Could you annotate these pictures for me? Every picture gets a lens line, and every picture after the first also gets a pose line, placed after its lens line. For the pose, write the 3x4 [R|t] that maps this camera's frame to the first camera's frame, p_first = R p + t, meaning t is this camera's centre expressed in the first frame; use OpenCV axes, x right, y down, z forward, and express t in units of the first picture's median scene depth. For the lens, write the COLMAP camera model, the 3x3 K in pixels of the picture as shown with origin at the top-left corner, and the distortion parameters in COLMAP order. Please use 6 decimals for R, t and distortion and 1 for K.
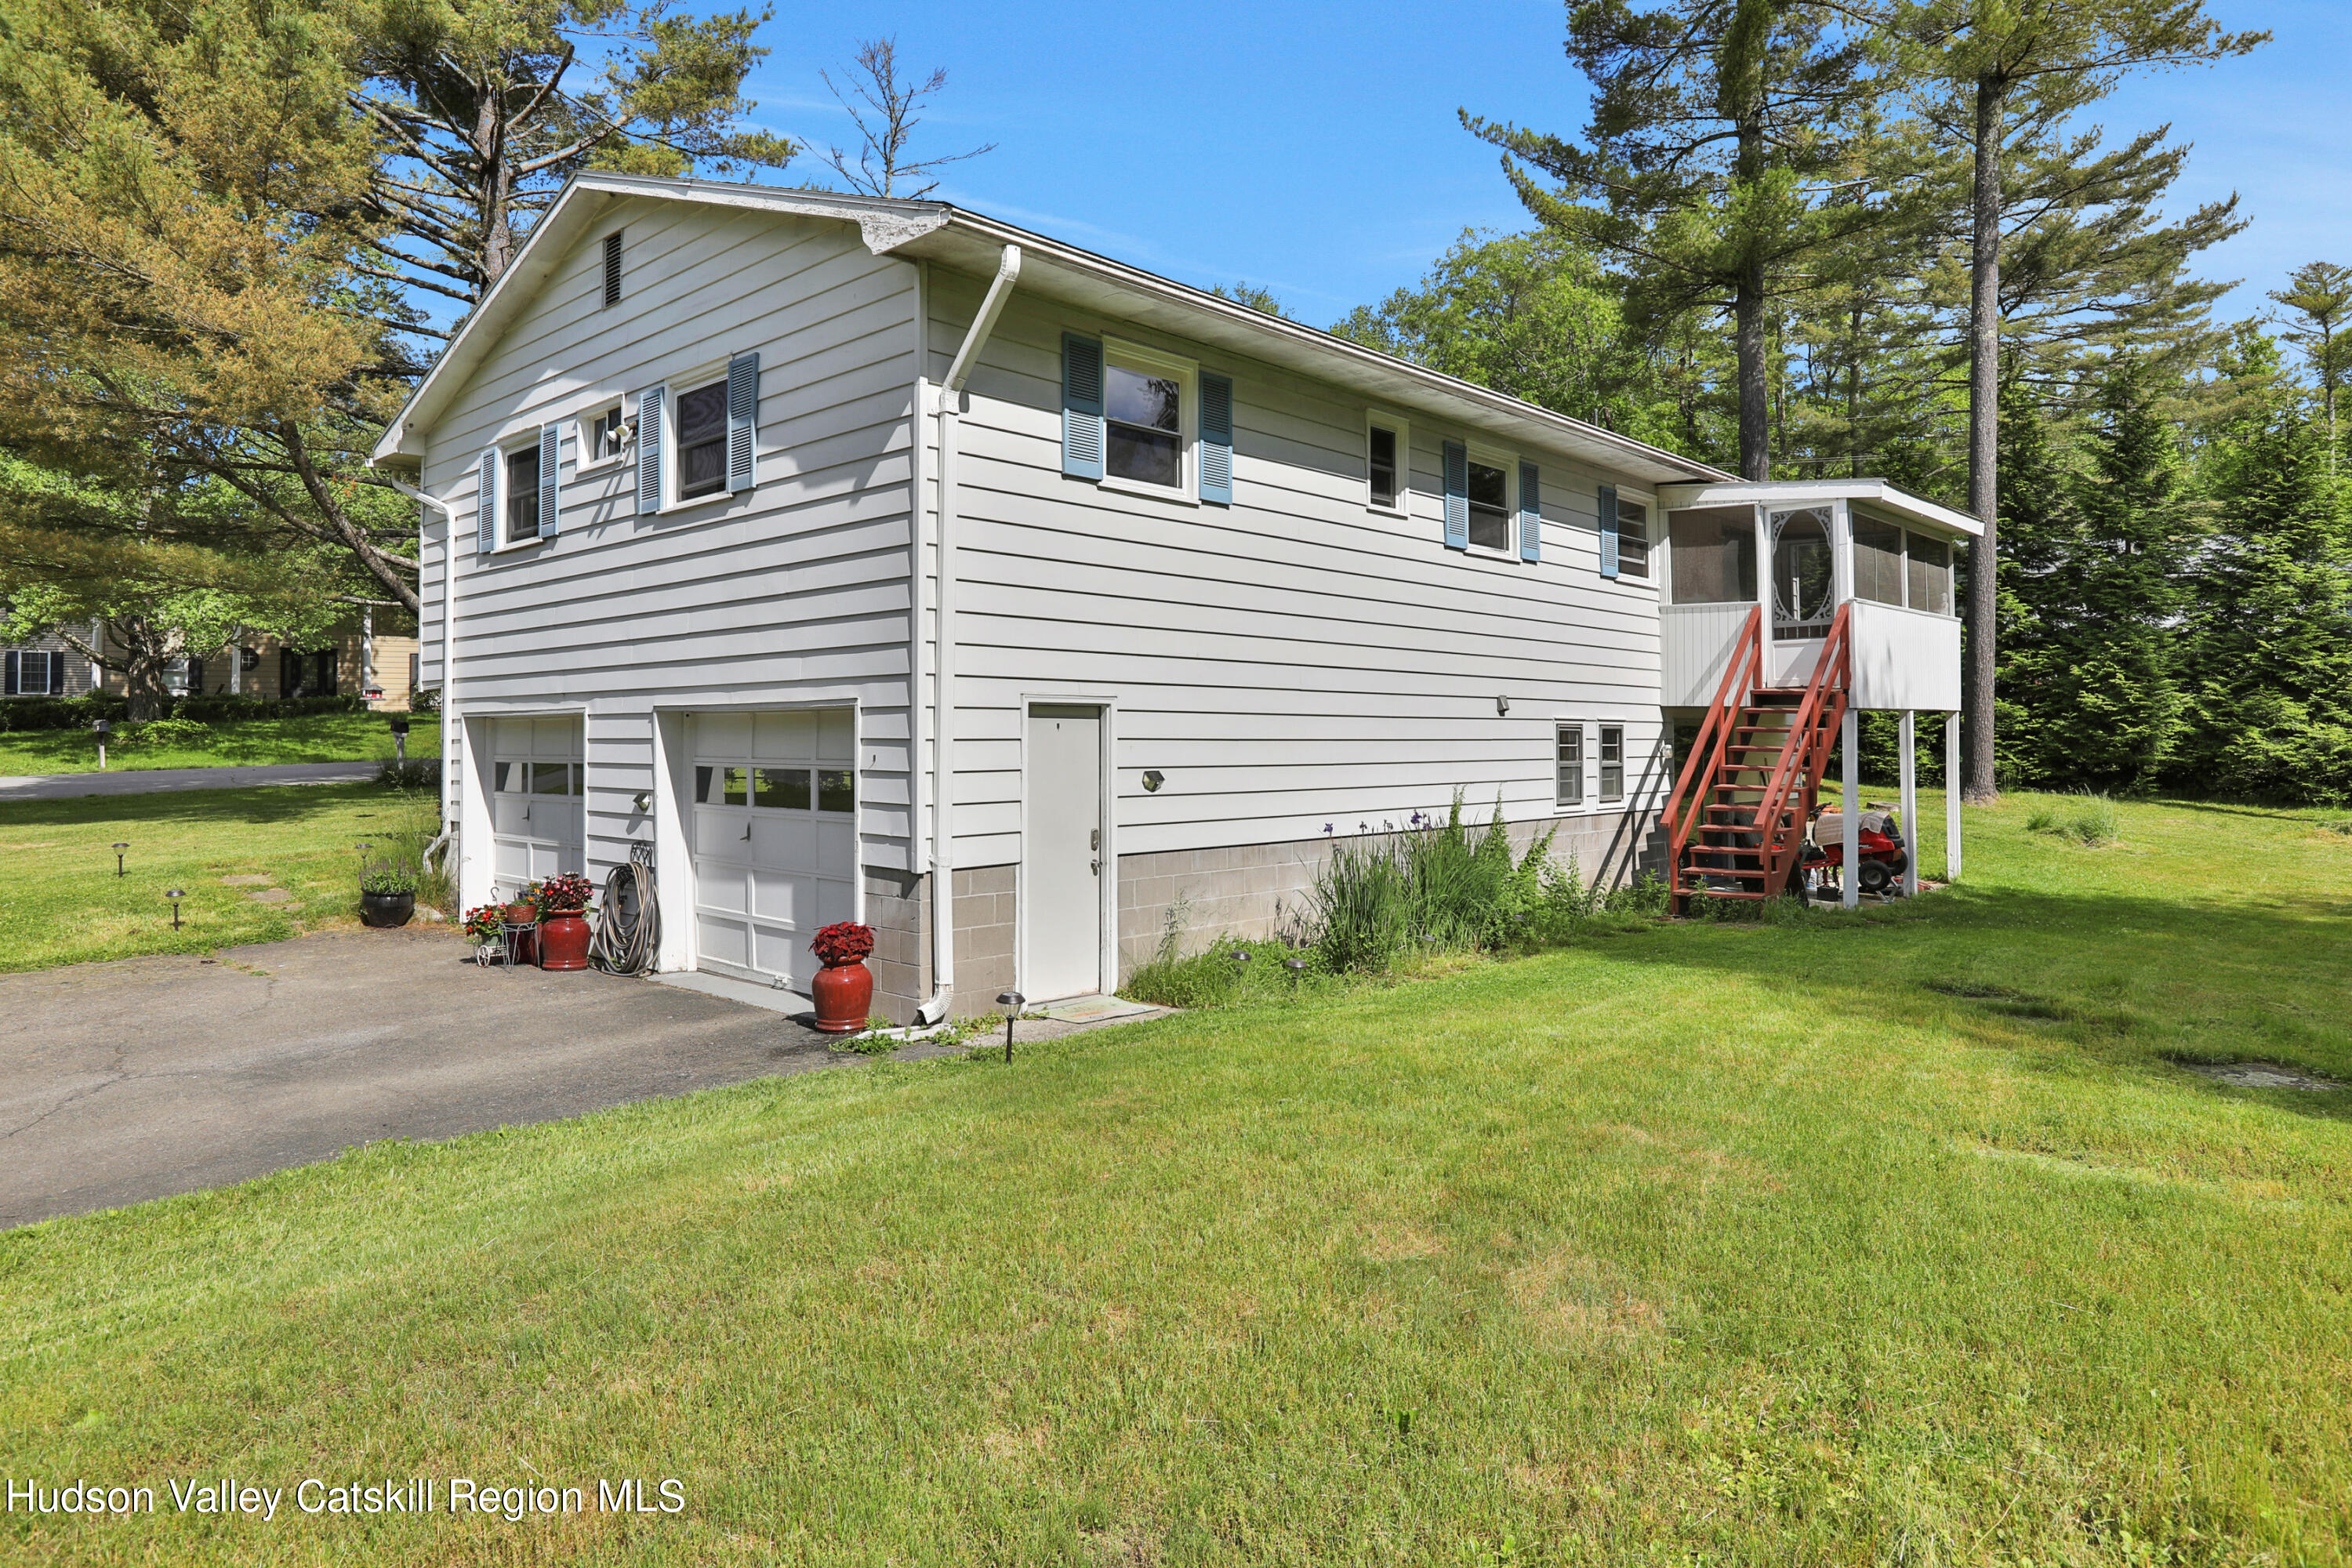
lens RADIAL K [[1428.4, 0, 1180.3], [0, 1428.4, 769.3], [0, 0, 1]] dist [-0.006678, -0.000027]
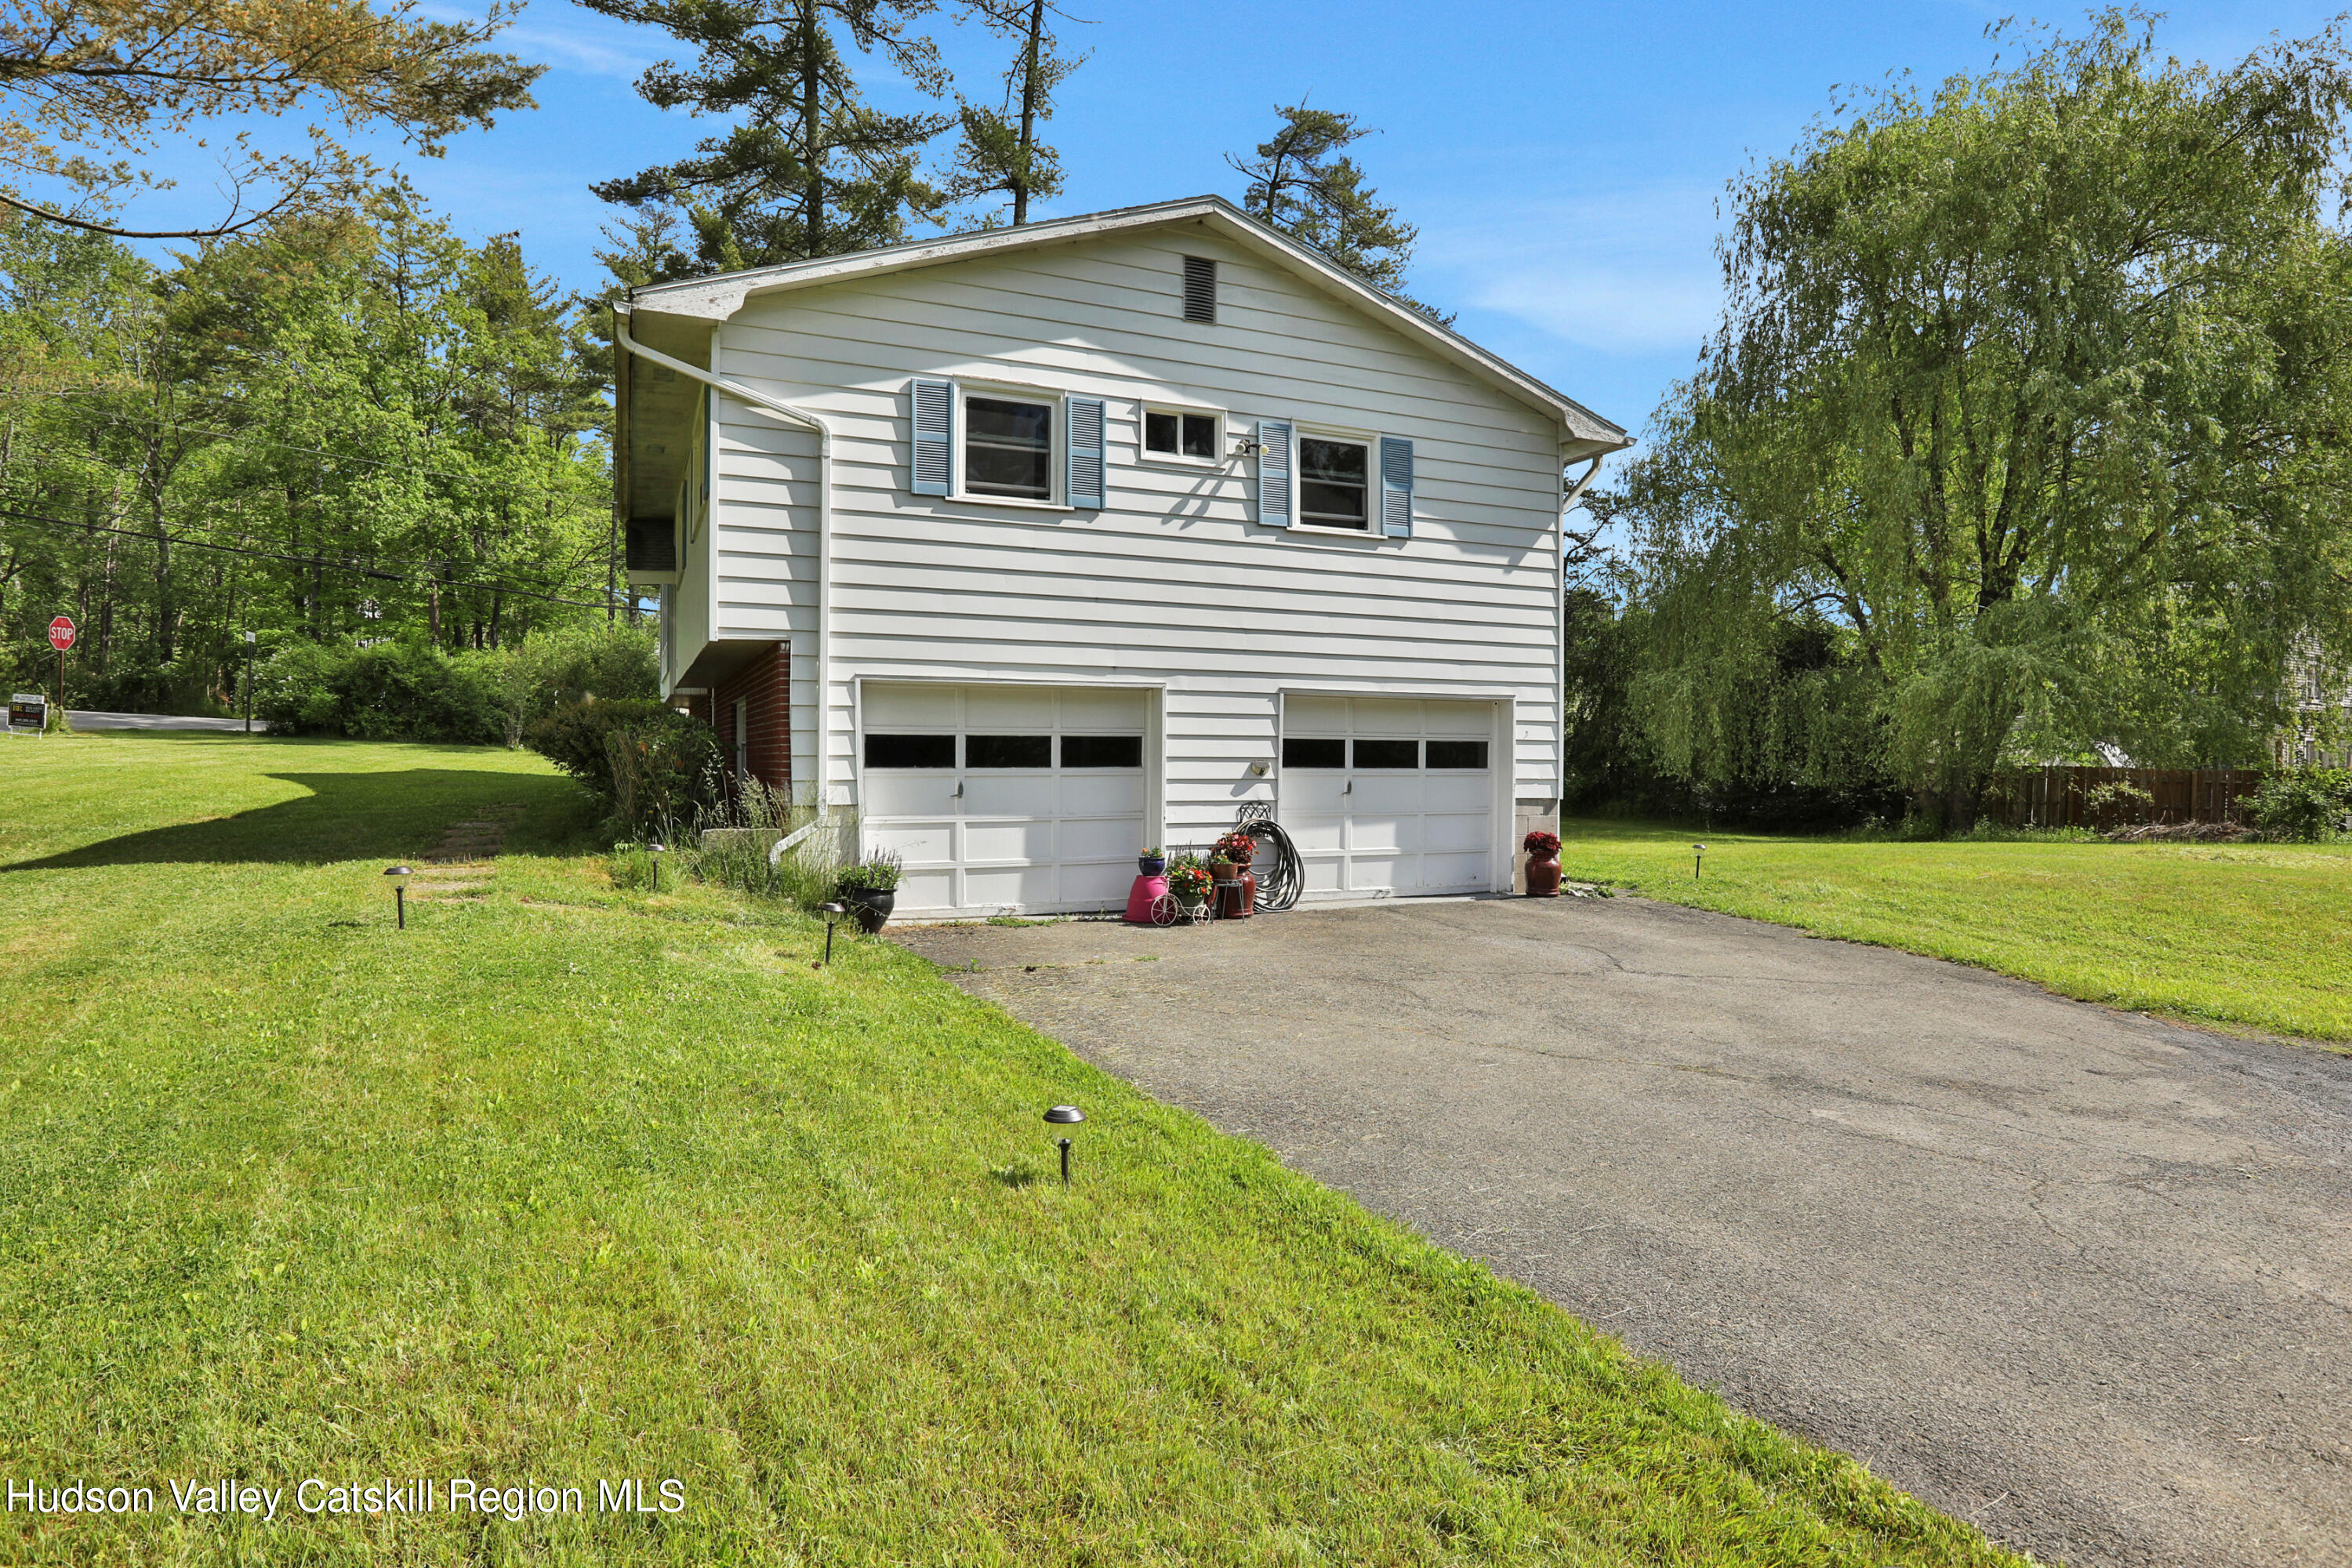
lens RADIAL K [[1228.2, 0, 1176.1], [0, 1228.2, 777.0], [0, 0, 1]] dist [-0.001161, 0.000016]
pose [[0.364835, -0.028073, 0.930649, -0.952321], [0.004439, 0.999586, 0.028412, 0.000718], [-0.931061, -0.006234, 0.364809, 0.487989]]
